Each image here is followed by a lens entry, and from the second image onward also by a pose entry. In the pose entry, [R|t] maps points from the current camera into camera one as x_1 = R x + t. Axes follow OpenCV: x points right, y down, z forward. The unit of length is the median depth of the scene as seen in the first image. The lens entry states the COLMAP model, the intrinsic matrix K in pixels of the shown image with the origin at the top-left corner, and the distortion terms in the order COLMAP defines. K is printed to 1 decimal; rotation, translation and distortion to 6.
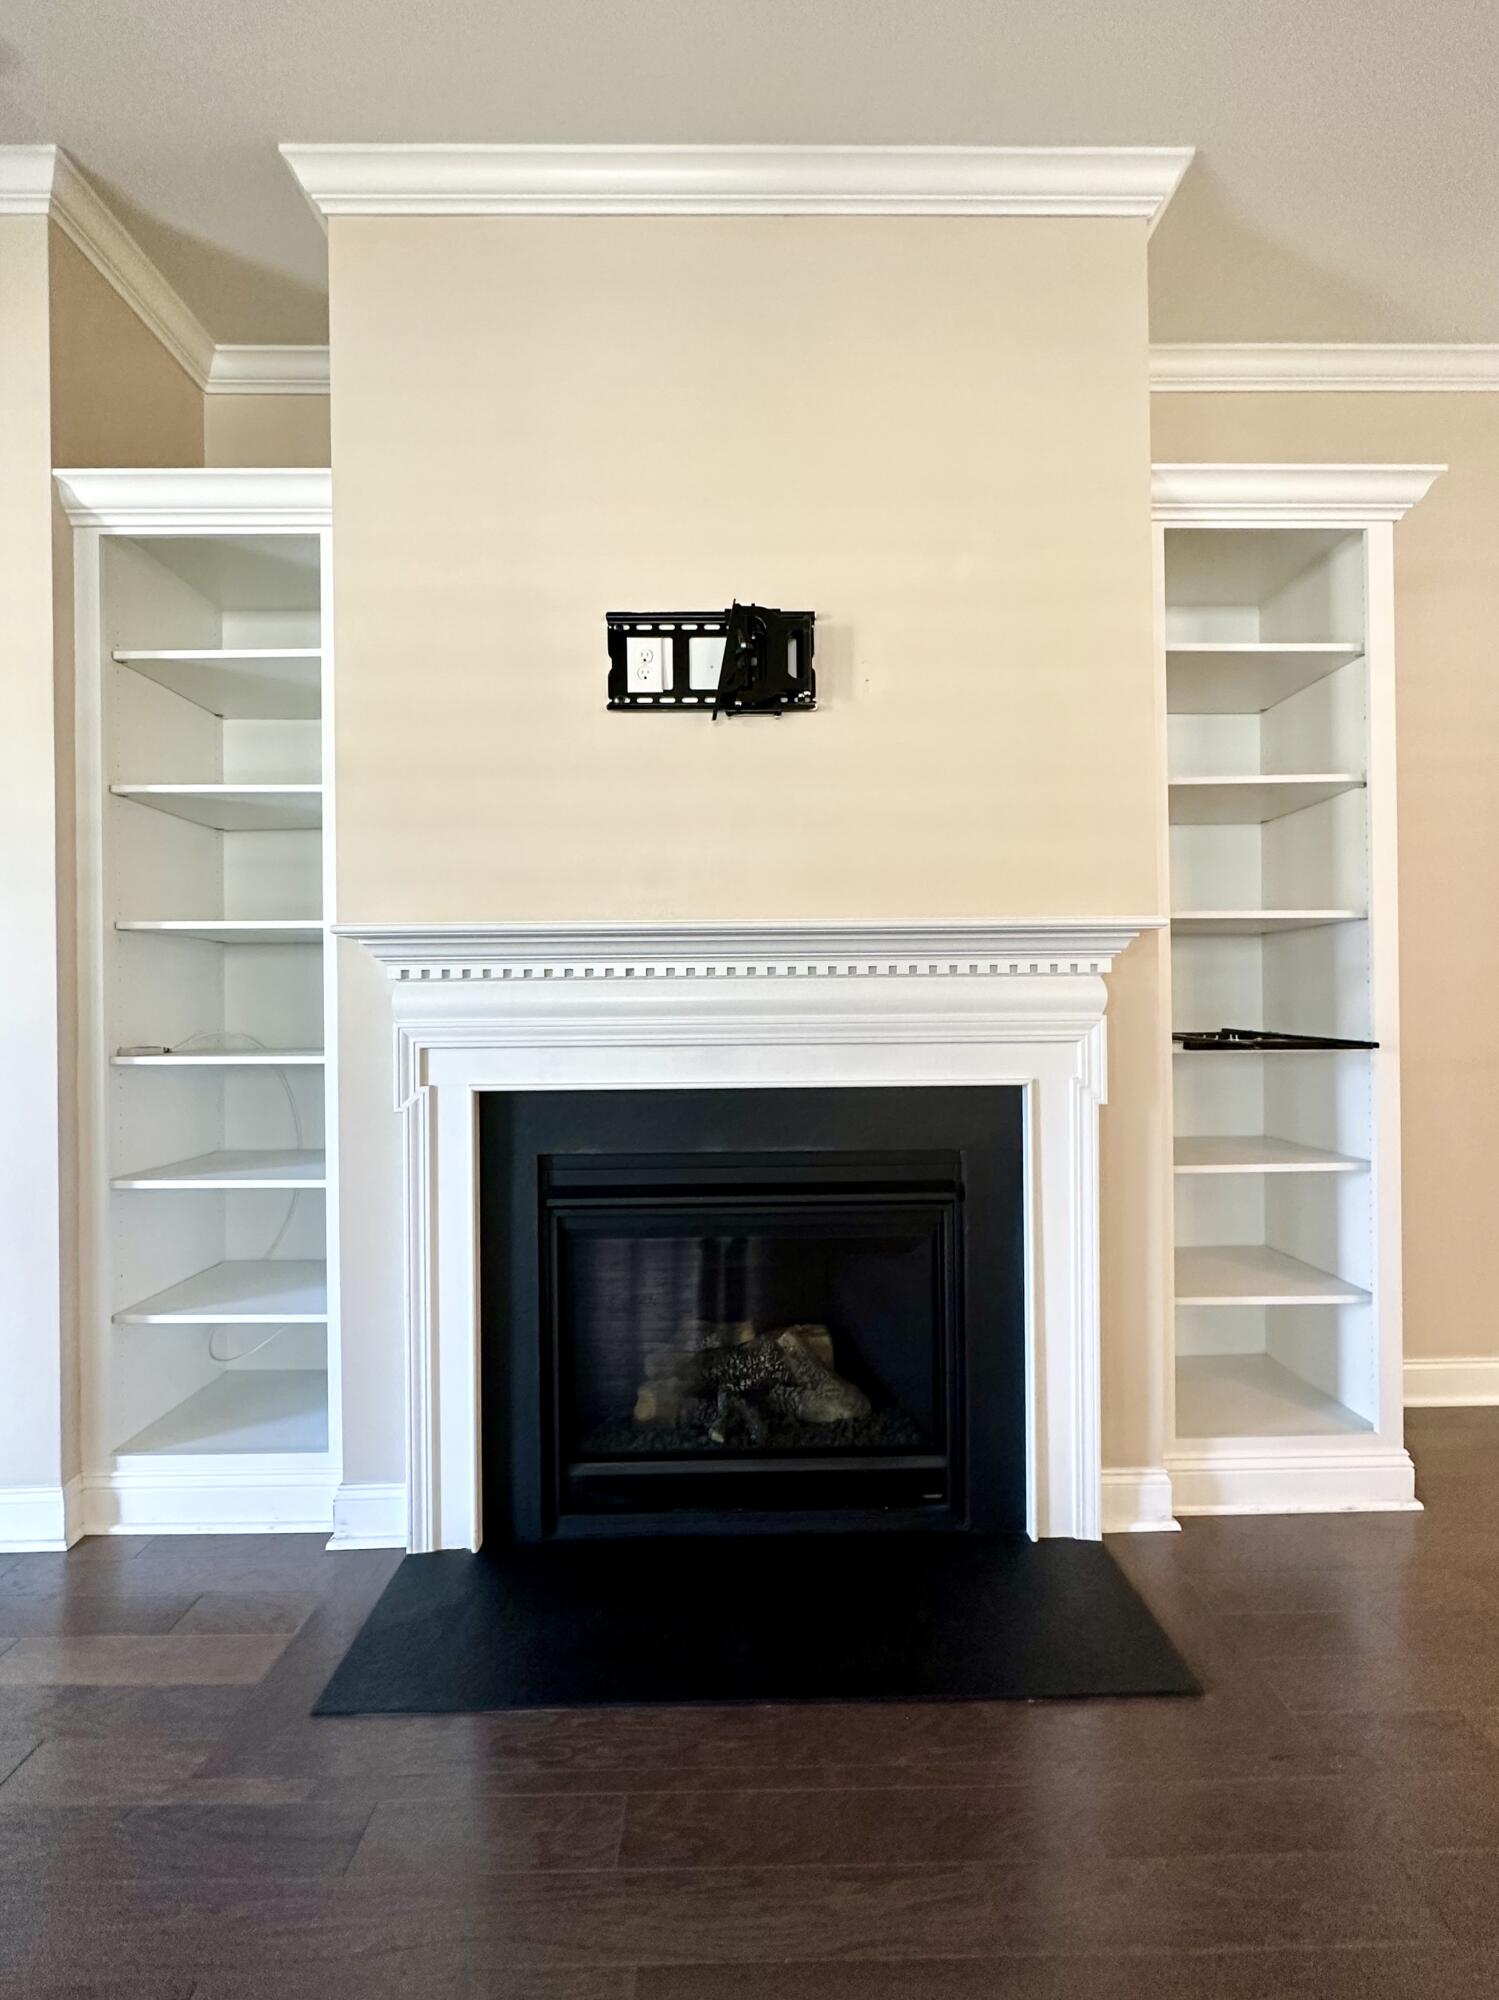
lens RADIAL K [[957.6, 0, 749.5], [0, 957.6, 1000.0], [0, 0, 1]] dist [0.000466, 0.000340]
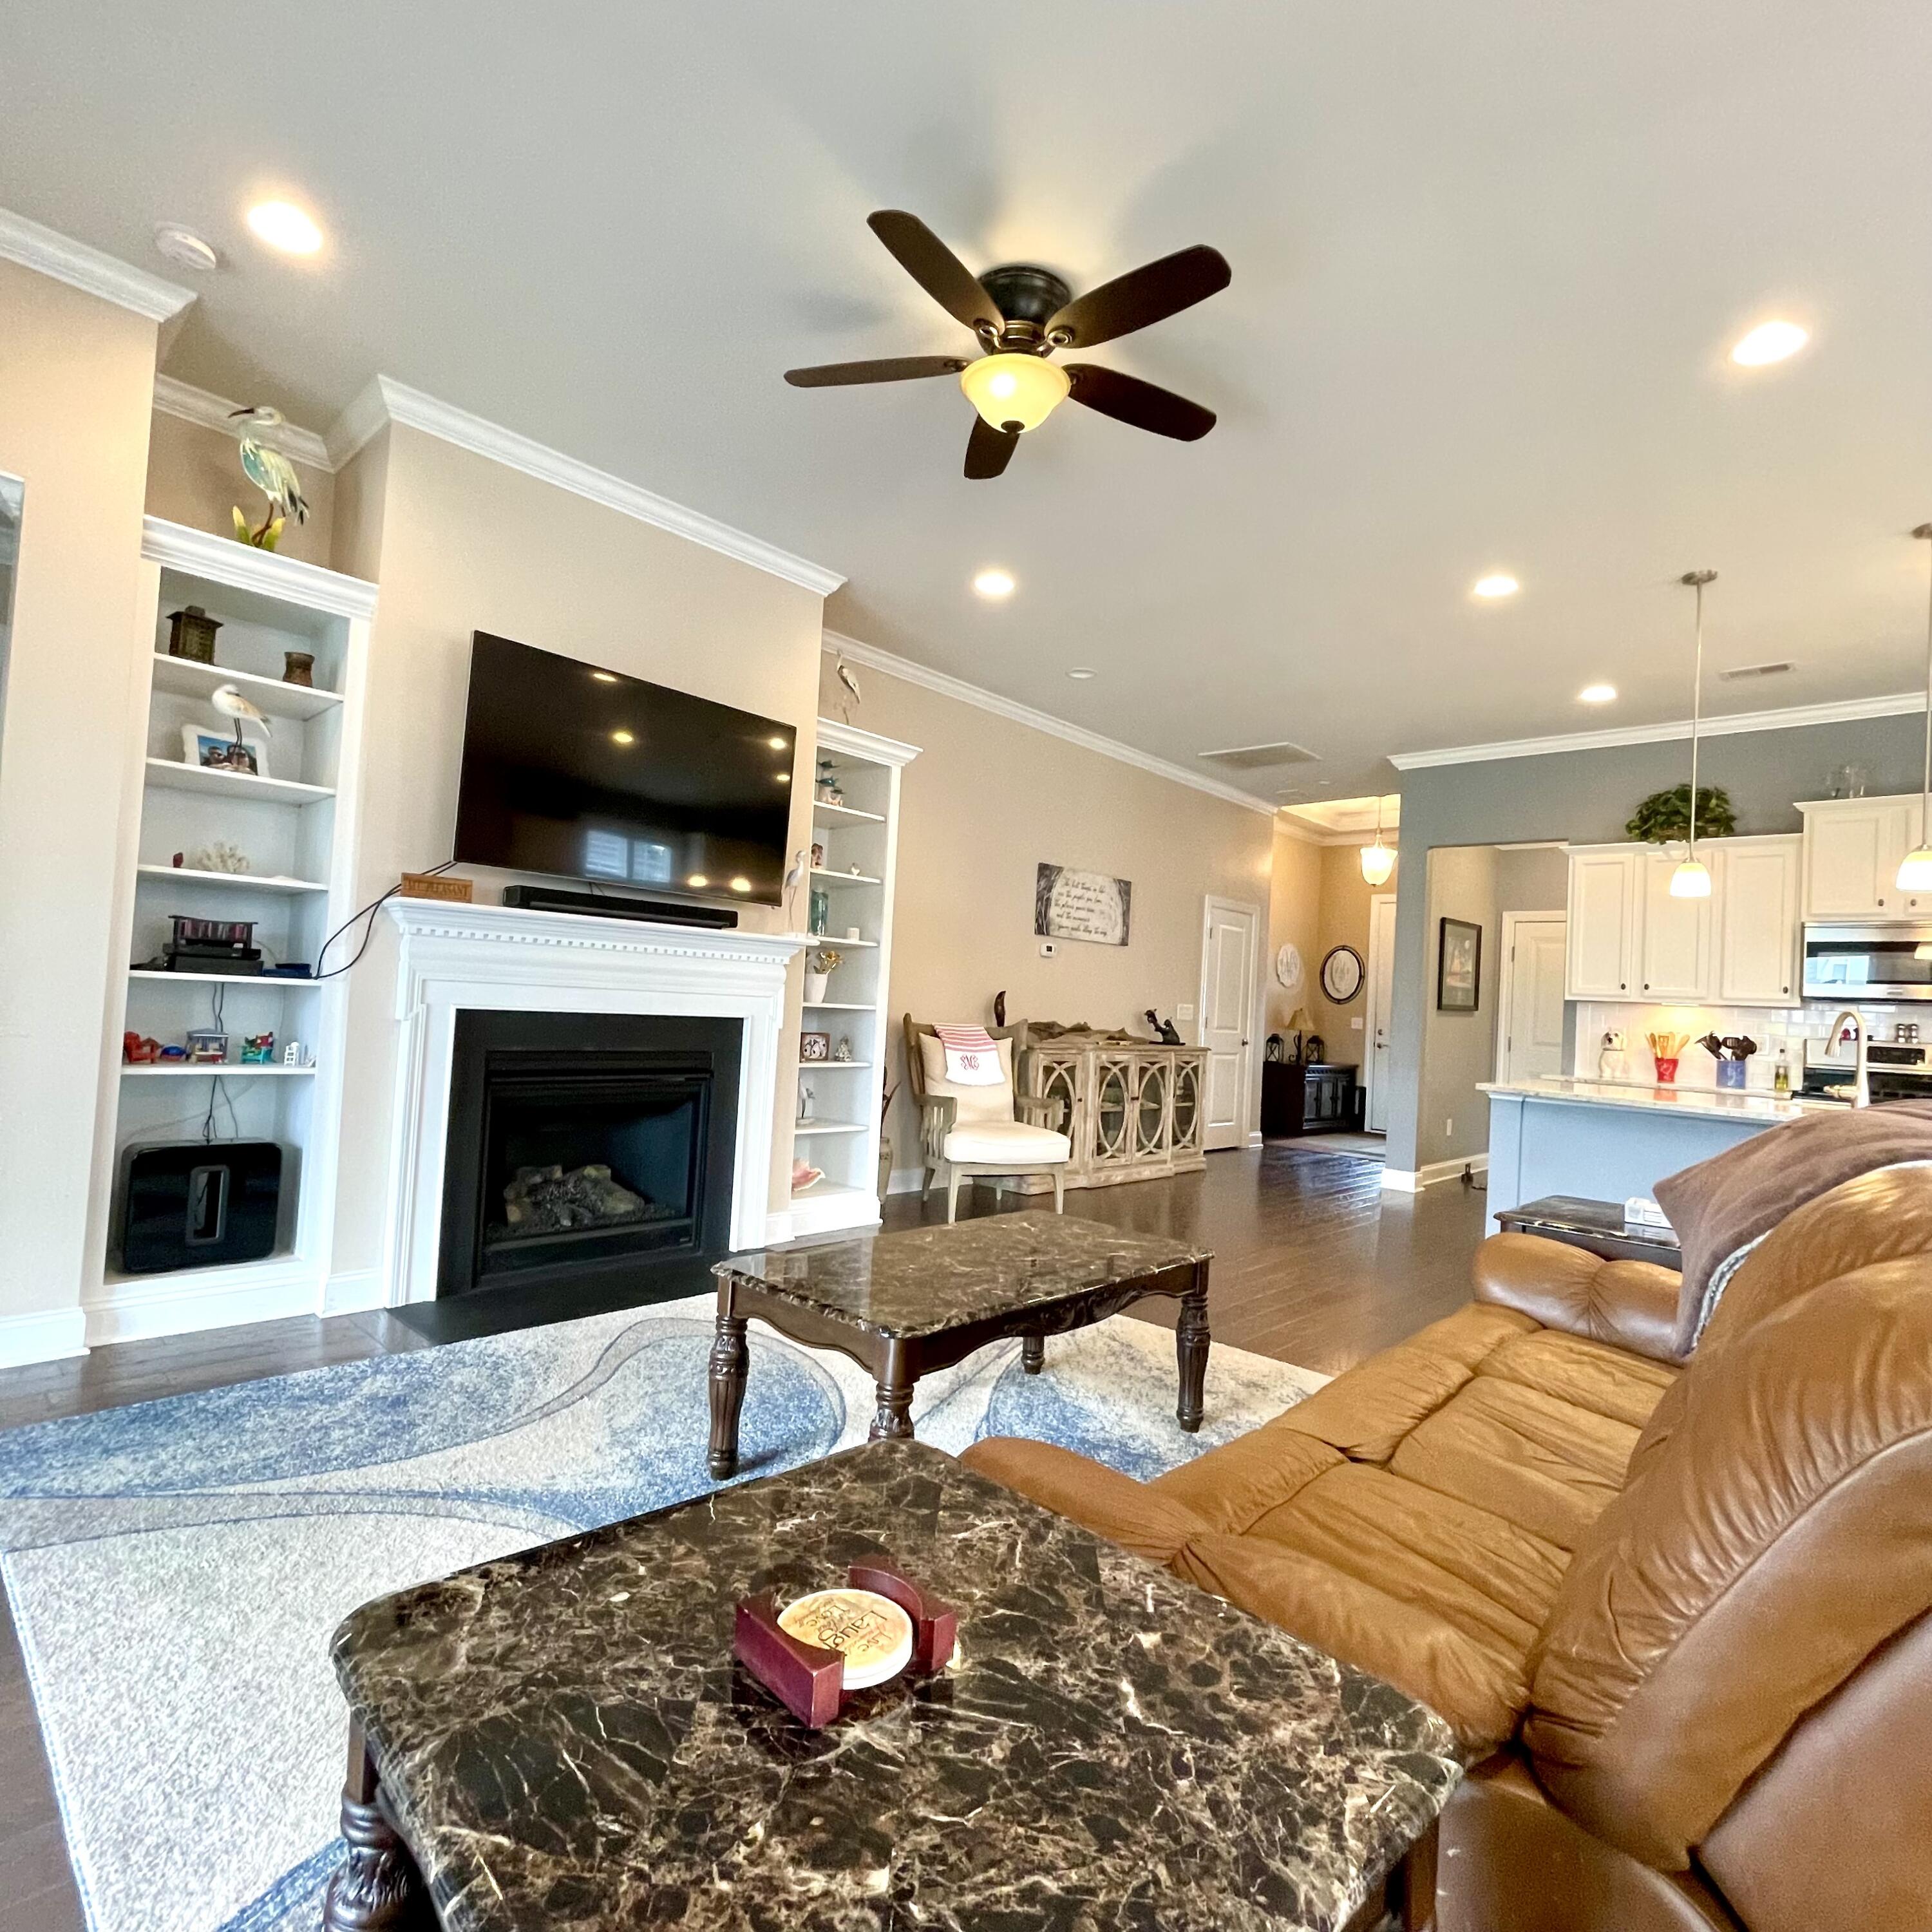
lens RADIAL K [[1050.4, 0, 966.0], [0, 1050.4, 966.0], [0, 0, 1]] dist [-0.000247, -0.000079]
pose [[0.691167, 0.074196, 0.718876, -0.939001], [-0.062551, 0.997125, -0.042774, 0.045720], [-0.719983, -0.015402, 0.693821, -0.795171]]
